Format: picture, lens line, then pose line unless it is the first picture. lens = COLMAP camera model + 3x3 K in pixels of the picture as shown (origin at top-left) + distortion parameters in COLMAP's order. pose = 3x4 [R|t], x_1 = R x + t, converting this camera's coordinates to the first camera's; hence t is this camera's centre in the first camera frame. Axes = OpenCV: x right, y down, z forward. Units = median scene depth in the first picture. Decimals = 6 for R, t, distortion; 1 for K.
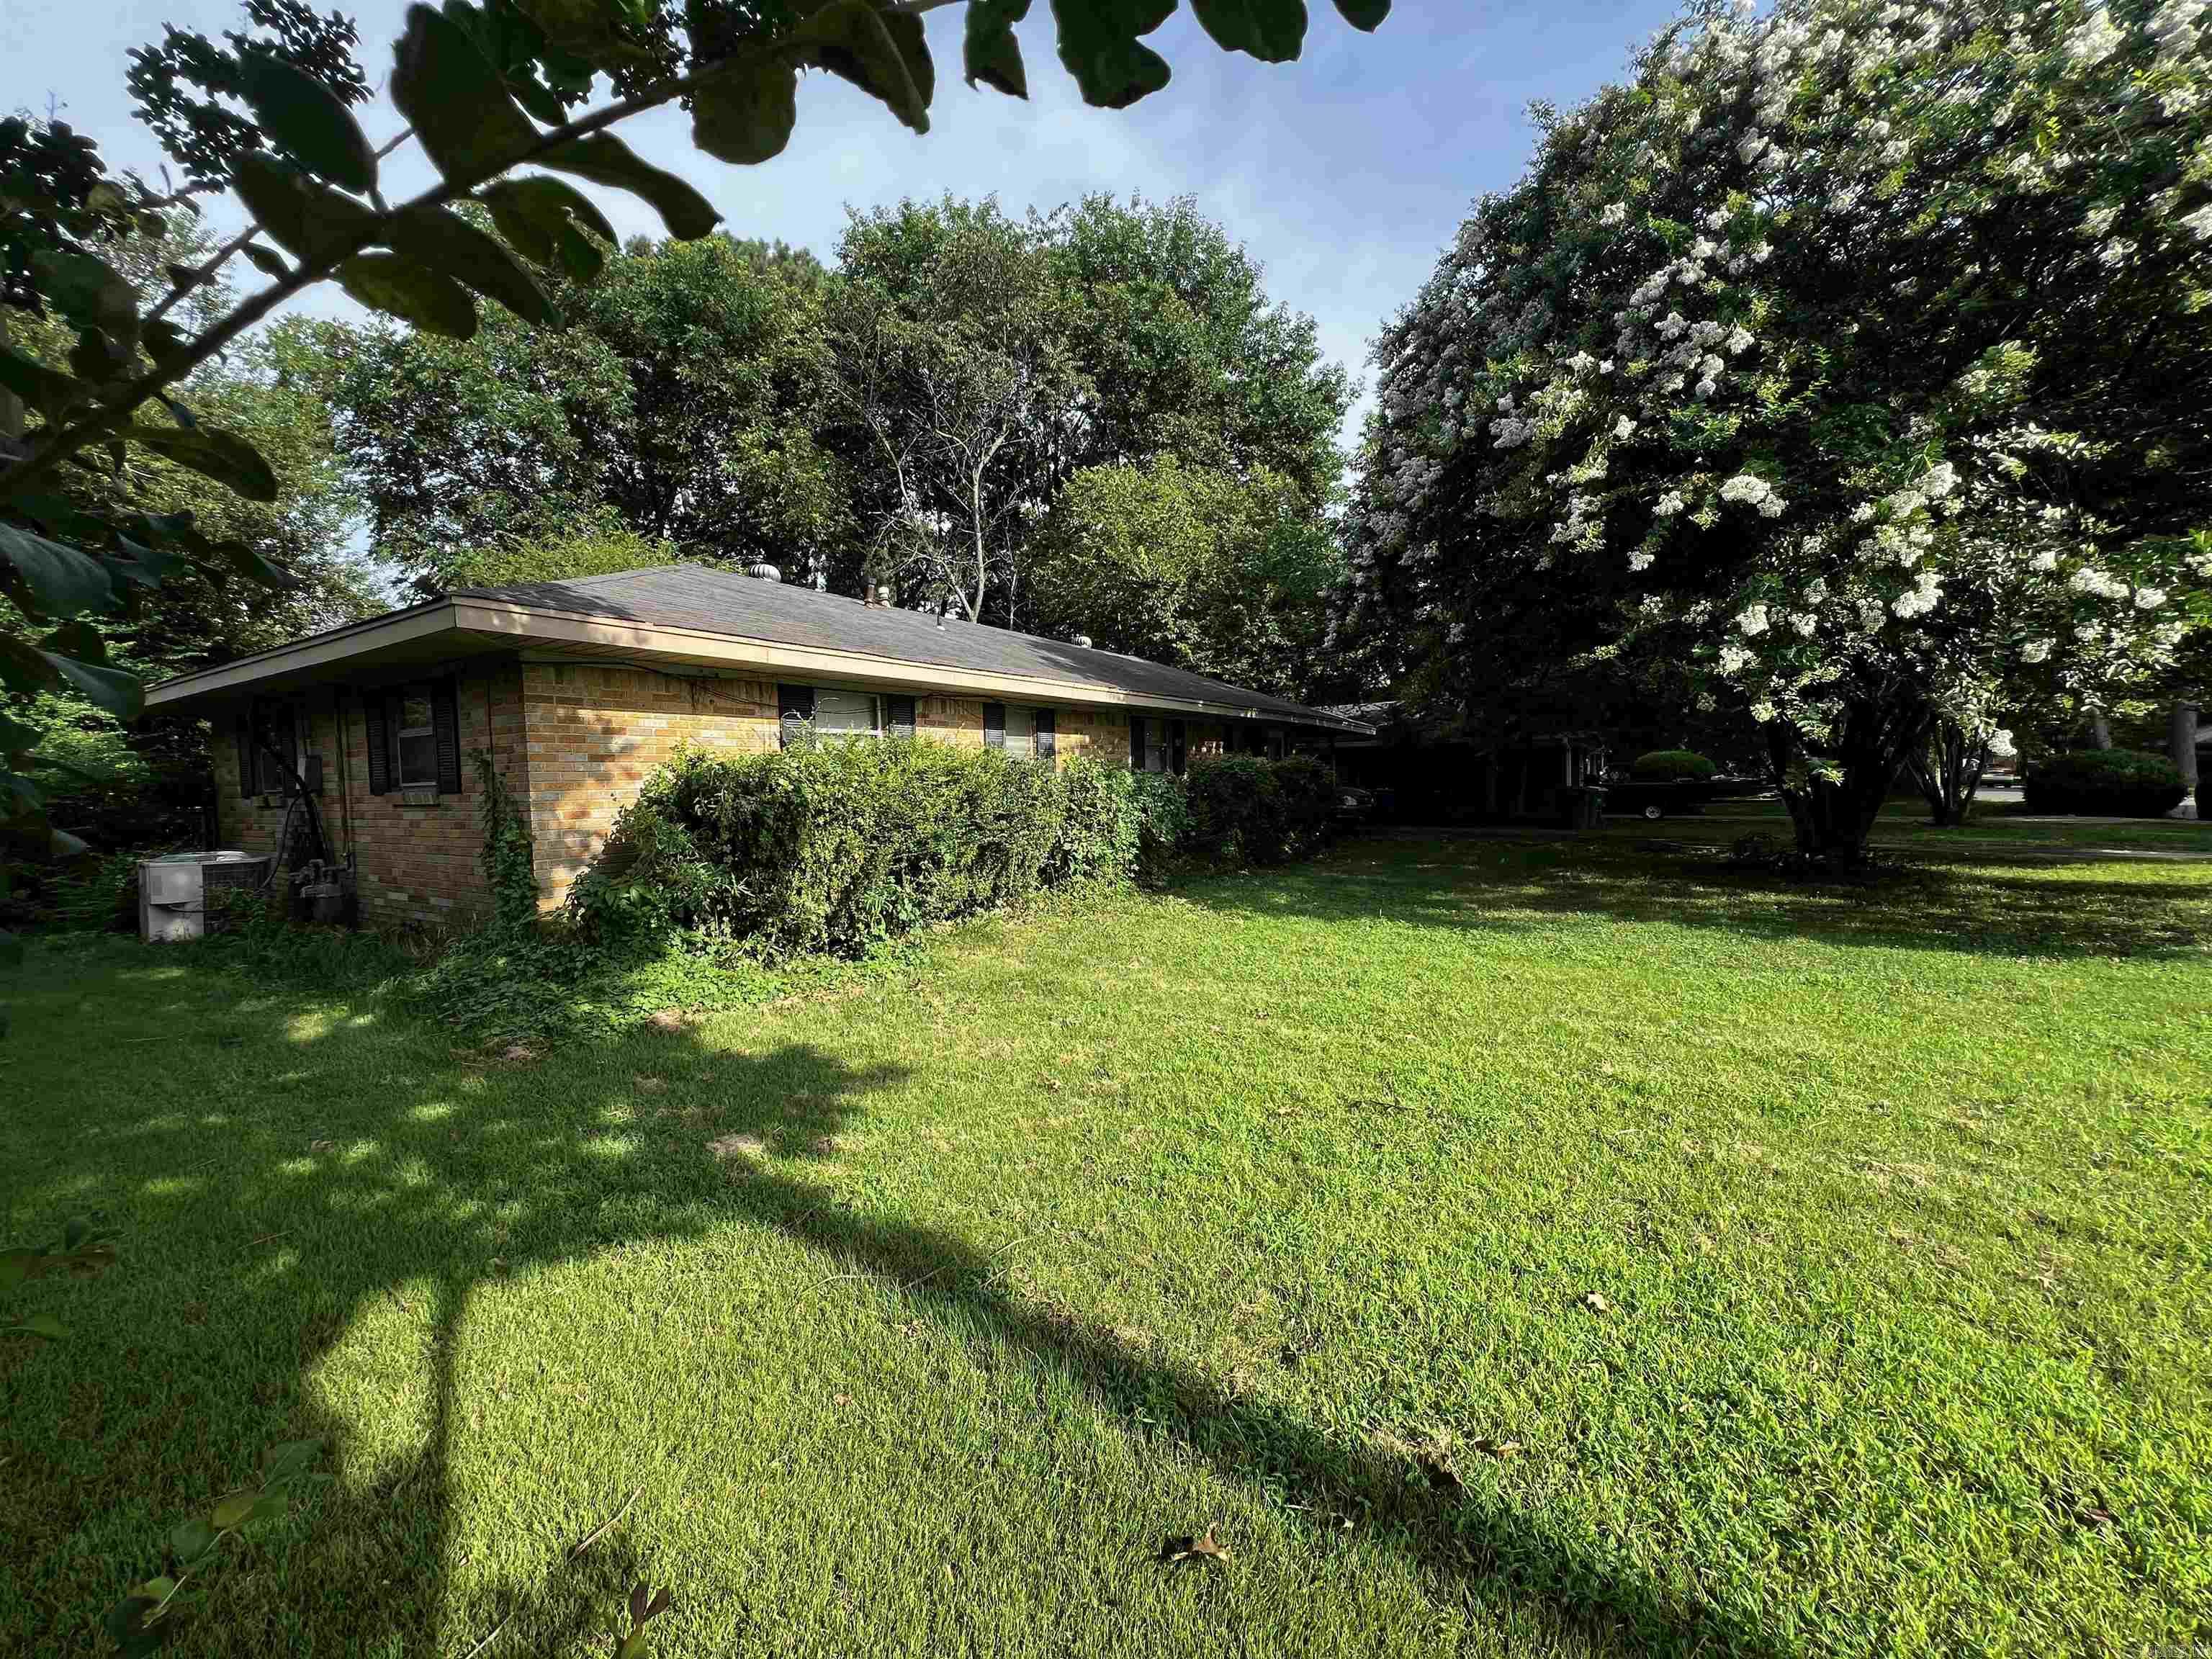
lens RADIAL K [[891.7, 0, 1097.3], [0, 891.7, 823.6], [0, 0, 1]] dist [0.000156, -0.000223]
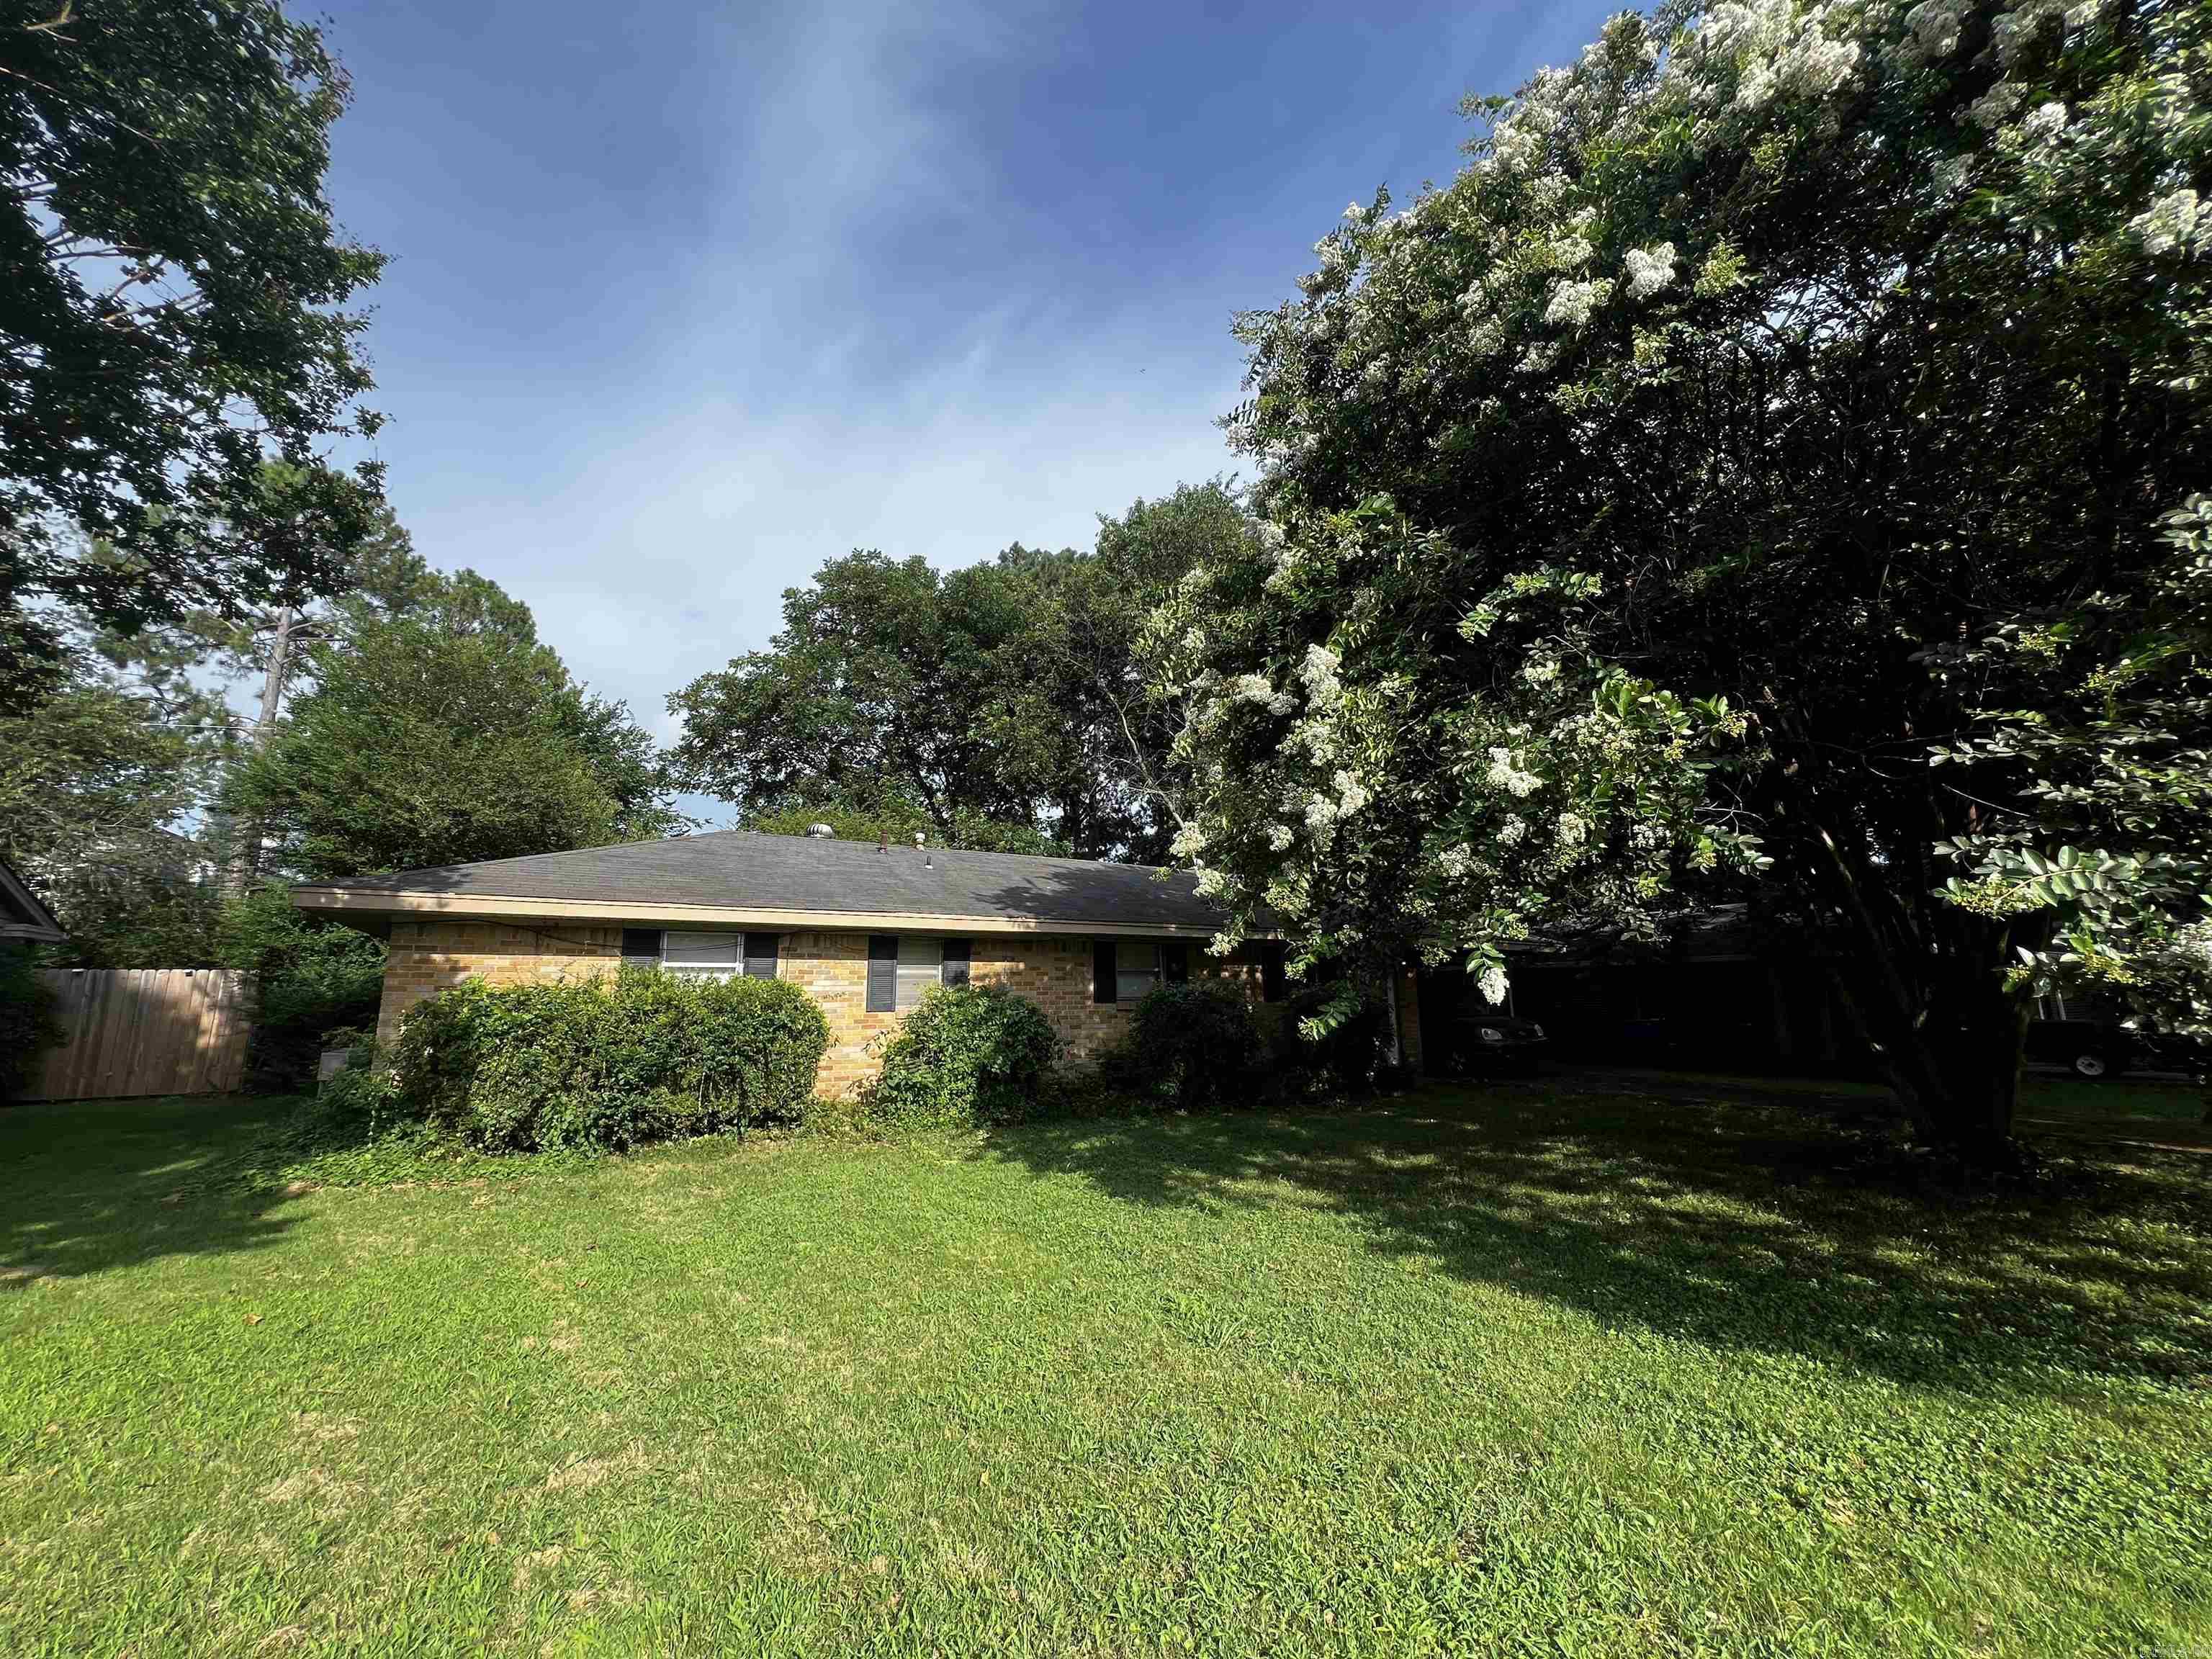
lens RADIAL K [[891.7, 0, 1095.4], [0, 891.7, 814.9], [0, 0, 1]] dist [0.000156, -0.000223]
pose [[0.890541, -0.079198, -0.447955, 0.858841], [-0.033260, 0.970757, -0.237749, -0.035685], [0.453685, 0.226624, 0.861865, 0.181704]]
